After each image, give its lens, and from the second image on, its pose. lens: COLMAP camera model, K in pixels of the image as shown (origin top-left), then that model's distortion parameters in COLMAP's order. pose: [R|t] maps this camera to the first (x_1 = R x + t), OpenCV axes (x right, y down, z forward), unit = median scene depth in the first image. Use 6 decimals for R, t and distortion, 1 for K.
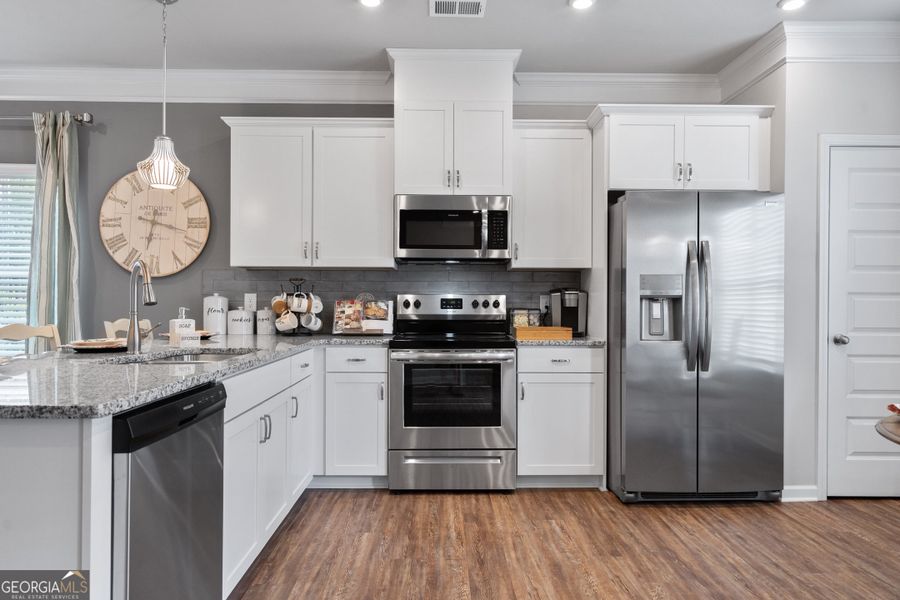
lens RADIAL K [[582.4, 0, 450.2], [0, 582.4, 304.2], [0, 0, 1]] dist [0.007083, -0.002072]
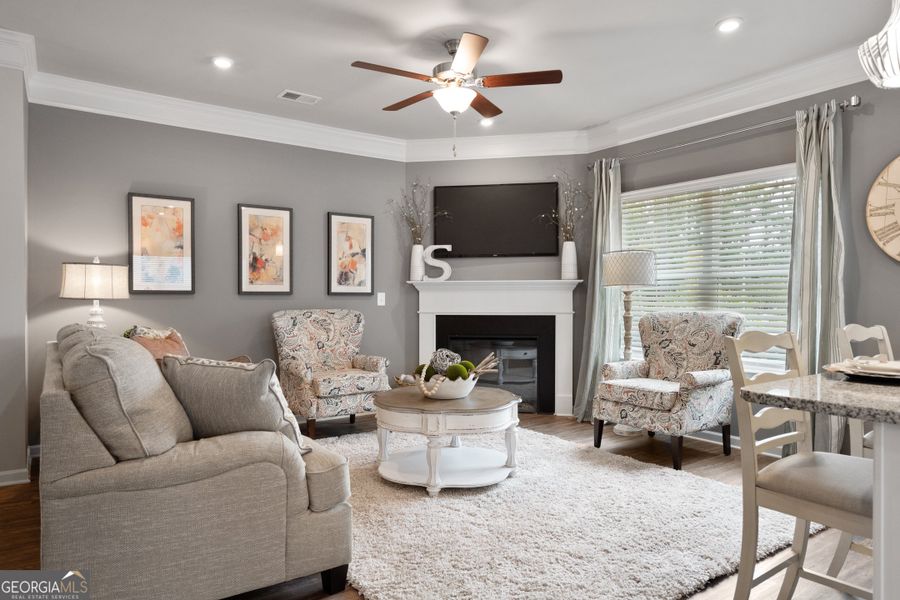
lens RADIAL K [[575.8, 0, 449.8], [0, 575.8, 299.8], [0, 0, 1]] dist [0.002606, 0.005967]
pose [[0.561107, -0.001670, -0.827742, -0.228527], [0.002052, 0.999998, -0.000626, -0.004243], [0.827741, -0.001347, 0.561109, -0.050665]]
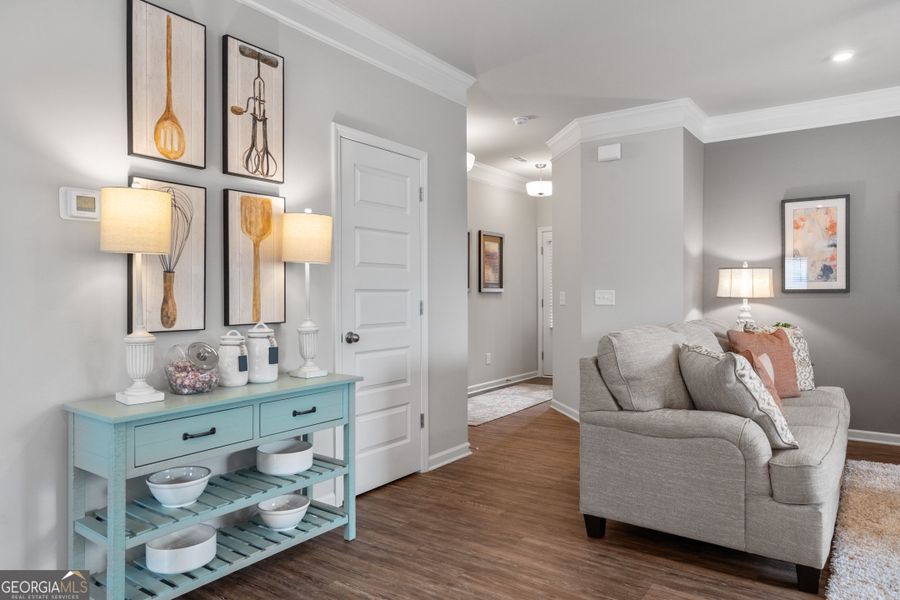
lens RADIAL K [[582.4, 0, 446.3], [0, 582.4, 299.4], [0, 0, 1]] dist [0.007083, -0.002072]
pose [[-0.598079, 0.003856, -0.801428, -0.081034], [0.000460, 0.999990, 0.004468, -0.009567], [0.801437, 0.002303, -0.598074, 0.240517]]
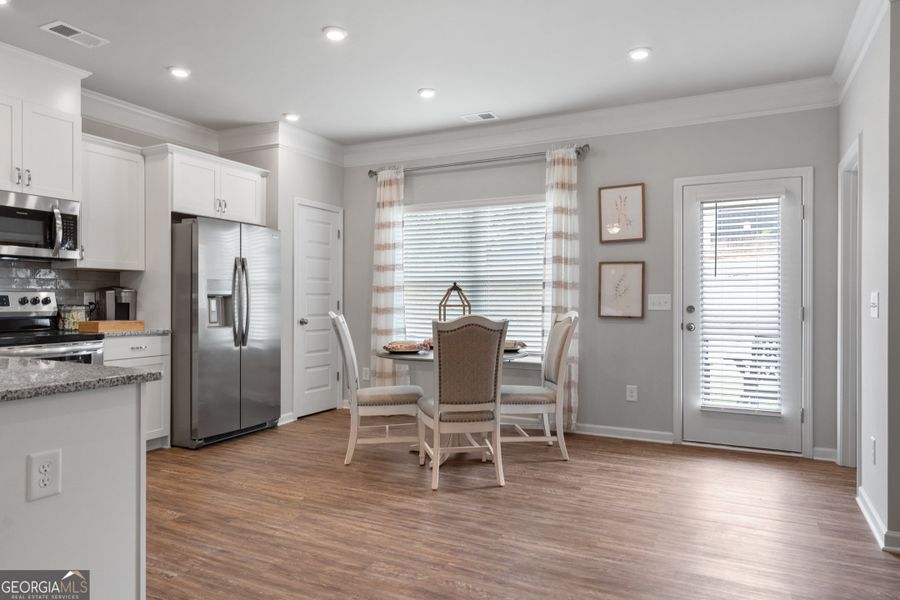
lens RADIAL K [[582.4, 0, 450.5], [0, 582.4, 300.5], [0, 0, 1]] dist [0.007083, -0.002072]
pose [[0.466728, -0.004232, 0.884391, -0.524430], [0.000104, 0.999989, 0.004730, -0.006188], [-0.884401, -0.002116, 0.466723, -0.124682]]
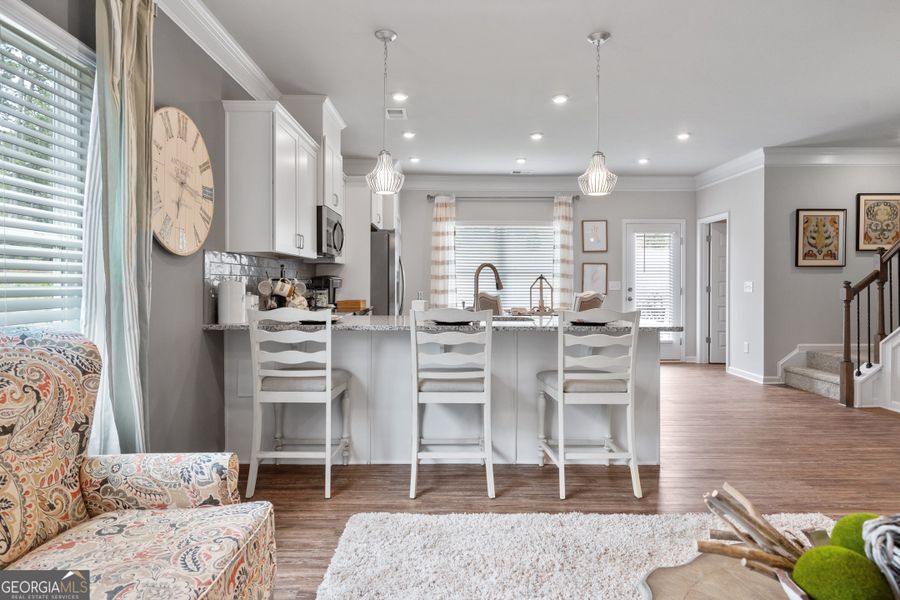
lens RADIAL K [[517.9, 0, 448.3], [0, 517.9, 283.2], [0, 0, 1]] dist [0.003527, 0.002520]
pose [[0.009321, -0.004813, 0.999945, -1.236200], [-0.001058, 0.999988, 0.004823, -0.014808], [-0.999956, -0.001103, 0.009315, 0.679148]]
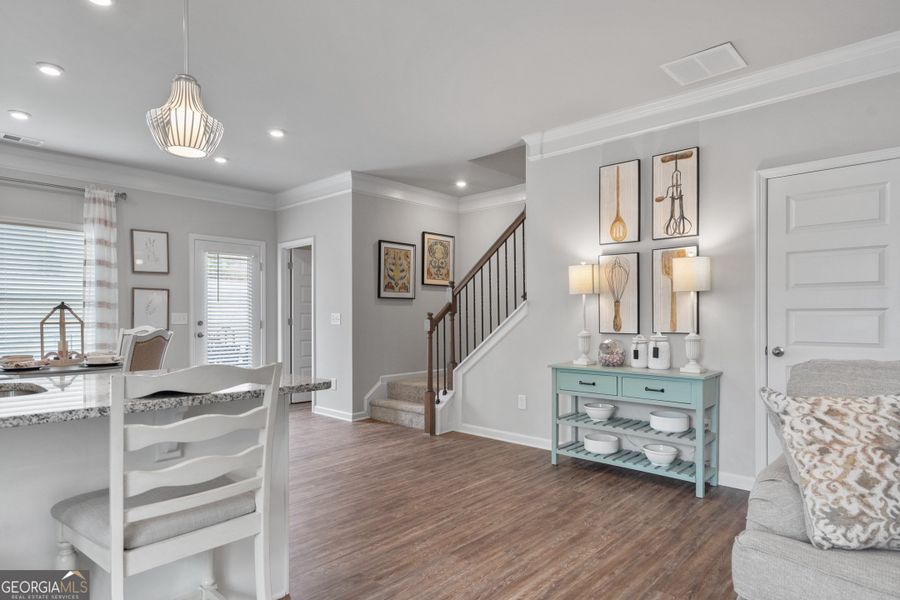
lens RADIAL K [[517.9, 0, 448.7], [0, 517.9, 318.8], [0, 0, 1]] dist [0.003527, 0.002520]
pose [[-0.723353, -0.007950, 0.690432, -0.879129], [-0.001491, 0.999949, 0.009951, -0.012056], [-0.690476, 0.006168, -0.723329, 0.619556]]
